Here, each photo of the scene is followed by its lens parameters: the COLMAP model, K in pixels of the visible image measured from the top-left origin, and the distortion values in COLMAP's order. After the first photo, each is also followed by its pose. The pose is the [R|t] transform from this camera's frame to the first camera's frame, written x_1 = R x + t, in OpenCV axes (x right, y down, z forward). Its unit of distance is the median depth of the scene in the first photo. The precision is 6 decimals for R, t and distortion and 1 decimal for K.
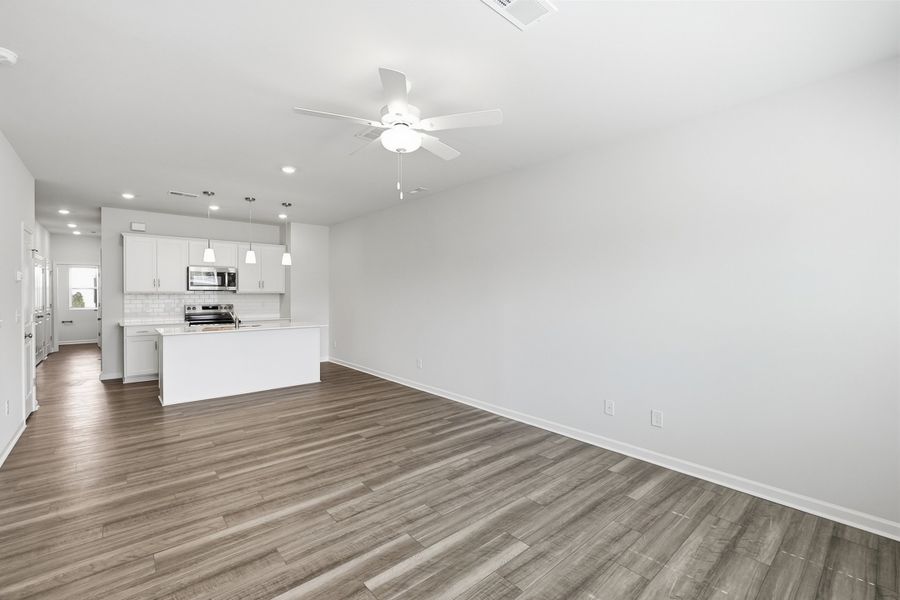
lens RADIAL K [[387.9, 0, 445.4], [0, 387.9, 298.4], [0, 0, 1]] dist [-0.004378, 0.001170]
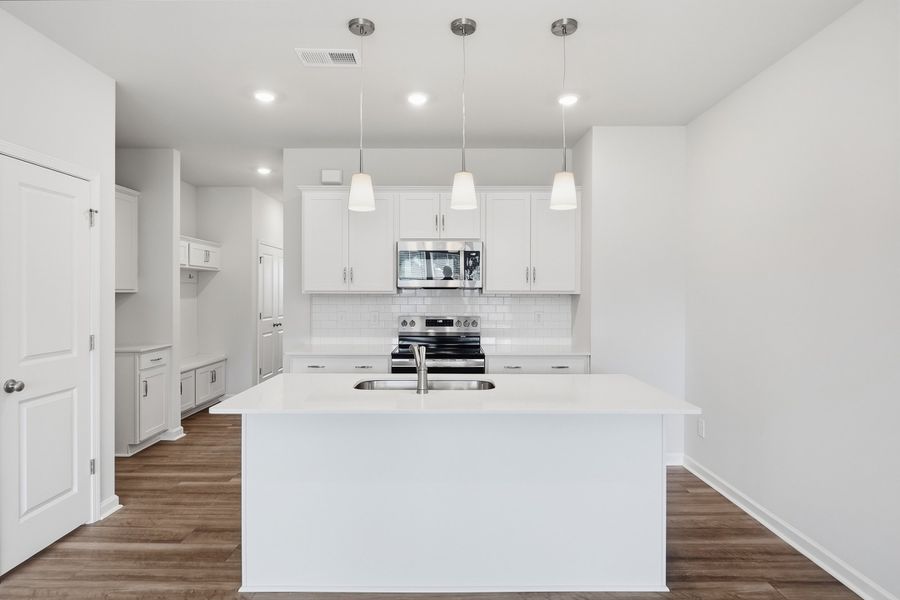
lens RADIAL K [[494.0, 0, 447.7], [0, 494.0, 294.9], [0, 0, 1]] dist [-0.004498, 0.000333]
pose [[0.759865, 0.002756, -0.650075, -0.294151], [-0.009256, 0.999936, -0.006580, -0.013173], [0.650015, 0.011017, 0.759841, 0.854242]]
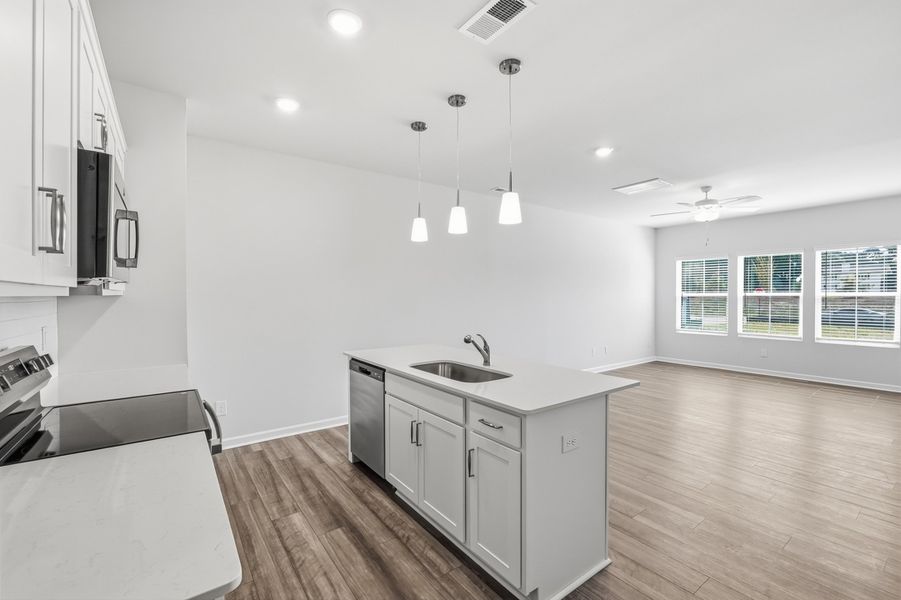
lens RADIAL K [[396.8, 0, 447.9], [0, 396.8, 298.8], [0, 0, 1]] dist [-0.000454, -0.000073]
pose [[0.067776, -0.014942, 0.997589, -1.313078], [0.013394, 0.999811, 0.014065, -0.020498], [-0.997611, 0.012409, 0.067964, 1.283389]]
